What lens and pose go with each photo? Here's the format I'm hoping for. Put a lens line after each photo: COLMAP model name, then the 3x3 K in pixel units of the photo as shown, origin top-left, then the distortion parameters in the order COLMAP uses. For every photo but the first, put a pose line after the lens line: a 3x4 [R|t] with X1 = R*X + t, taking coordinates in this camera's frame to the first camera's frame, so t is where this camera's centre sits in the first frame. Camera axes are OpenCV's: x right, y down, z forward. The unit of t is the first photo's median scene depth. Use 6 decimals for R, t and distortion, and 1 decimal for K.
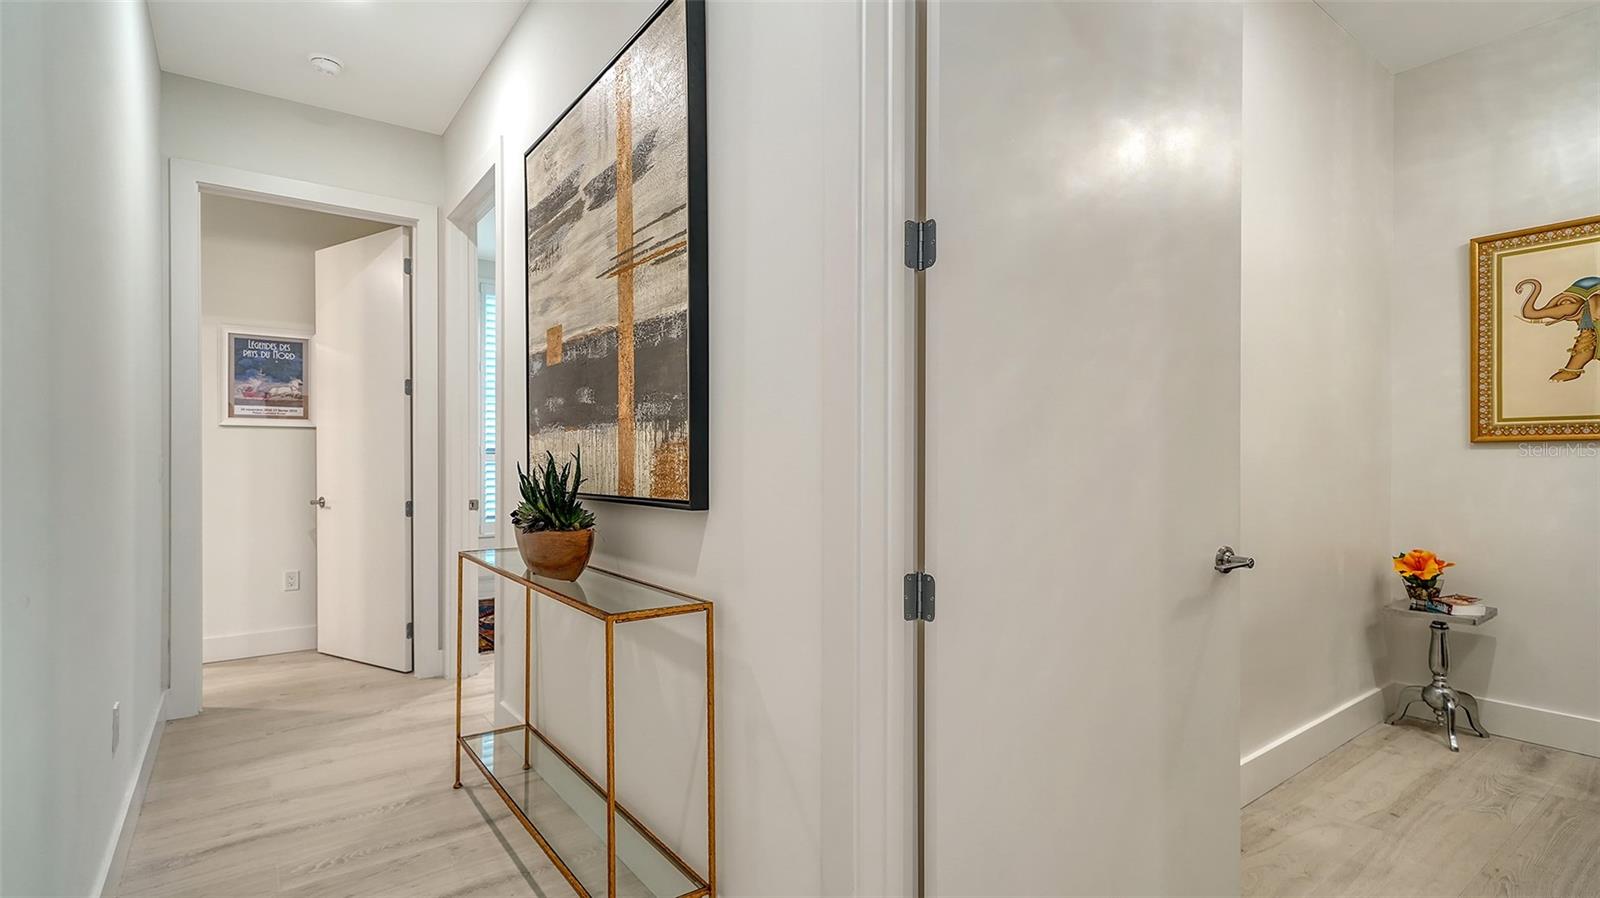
lens RADIAL K [[738.1, 0, 800.0], [0, 738.1, 449.0], [0, 0, 1]] dist [0.001505, 0.000574]
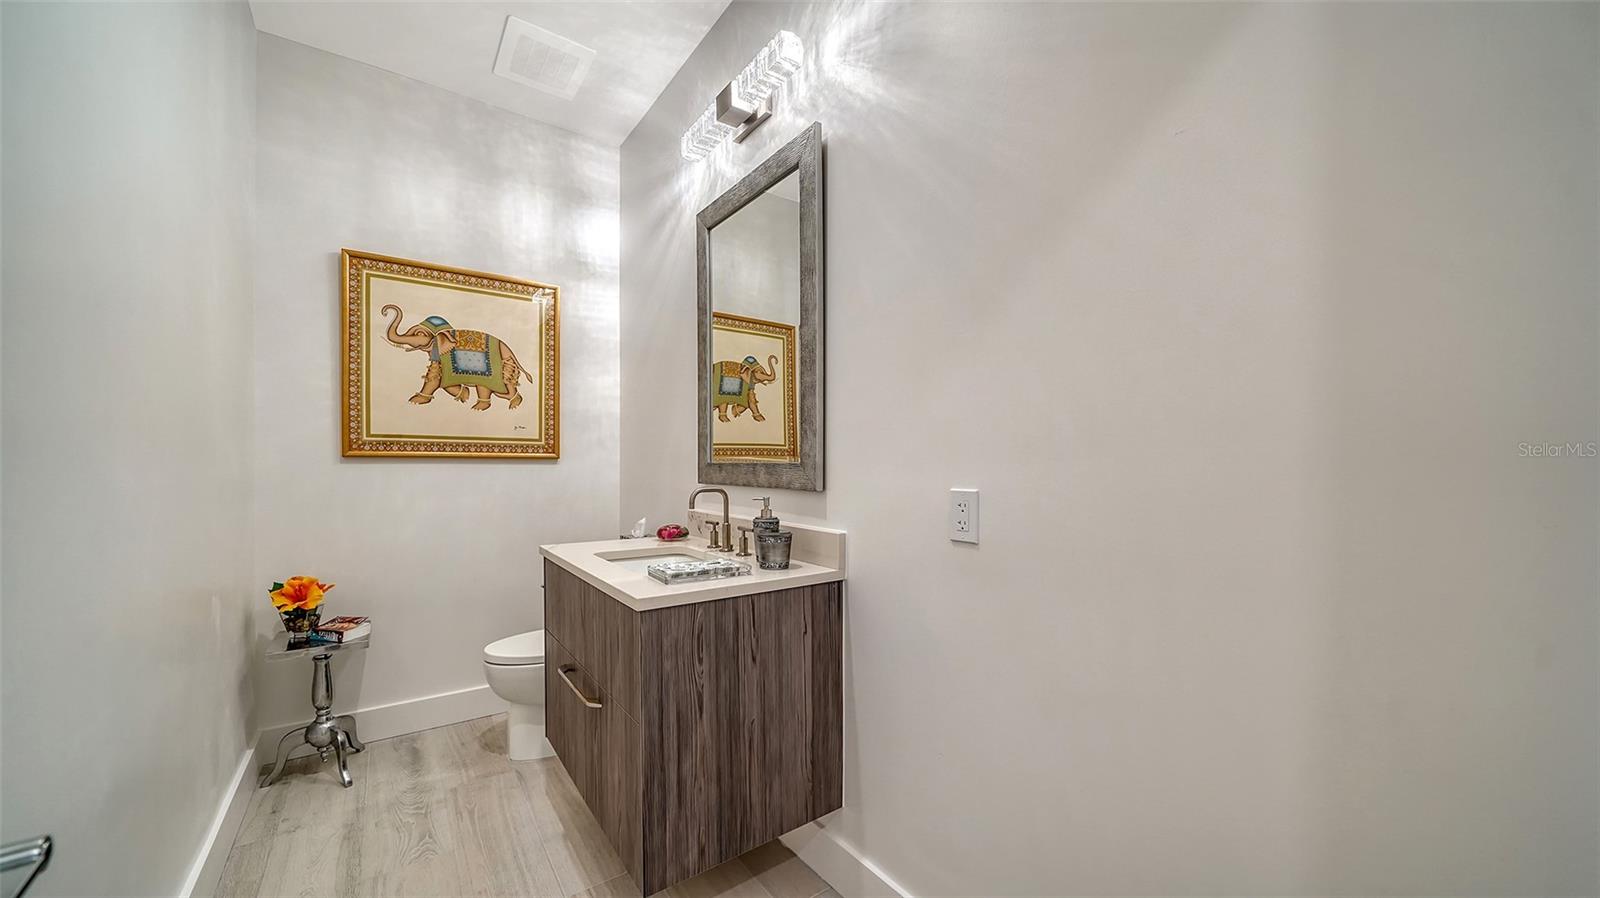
lens RADIAL K [[582.1, 0, 808.0], [0, 582.1, 476.8], [0, 0, 1]] dist [-0.014375, 0.000093]
pose [[0.028664, -0.017357, 0.999438, 0.166536], [-0.016855, 0.999699, 0.017845, -0.006570], [-0.999447, -0.017357, 0.028363, 0.373726]]
